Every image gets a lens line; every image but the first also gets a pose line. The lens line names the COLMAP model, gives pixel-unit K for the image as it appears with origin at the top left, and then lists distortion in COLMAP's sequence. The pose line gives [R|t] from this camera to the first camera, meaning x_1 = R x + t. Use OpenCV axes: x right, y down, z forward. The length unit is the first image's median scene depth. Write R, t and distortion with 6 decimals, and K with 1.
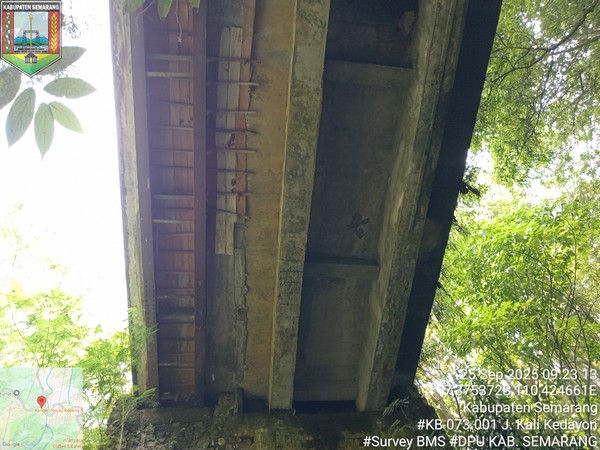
lens RADIAL K [[430.4, 0, 300.0], [0, 430.4, 225.0], [0, 0, 1]] dist [0.003151, -0.003314]
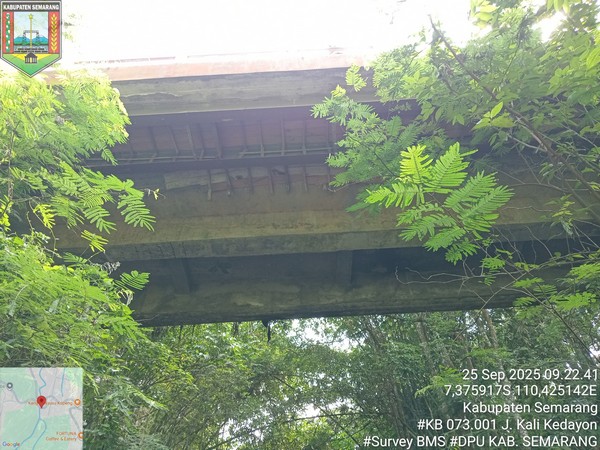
lens RADIAL K [[430.4, 0, 300.0], [0, 430.4, 225.0], [0, 0, 1]] dist [0.003151, -0.003314]
pose [[0.138943, 0.829103, 0.541557, -0.636409], [-0.904242, 0.329194, -0.271989, 0.096592], [-0.403784, -0.451907, 0.795449, 0.041195]]
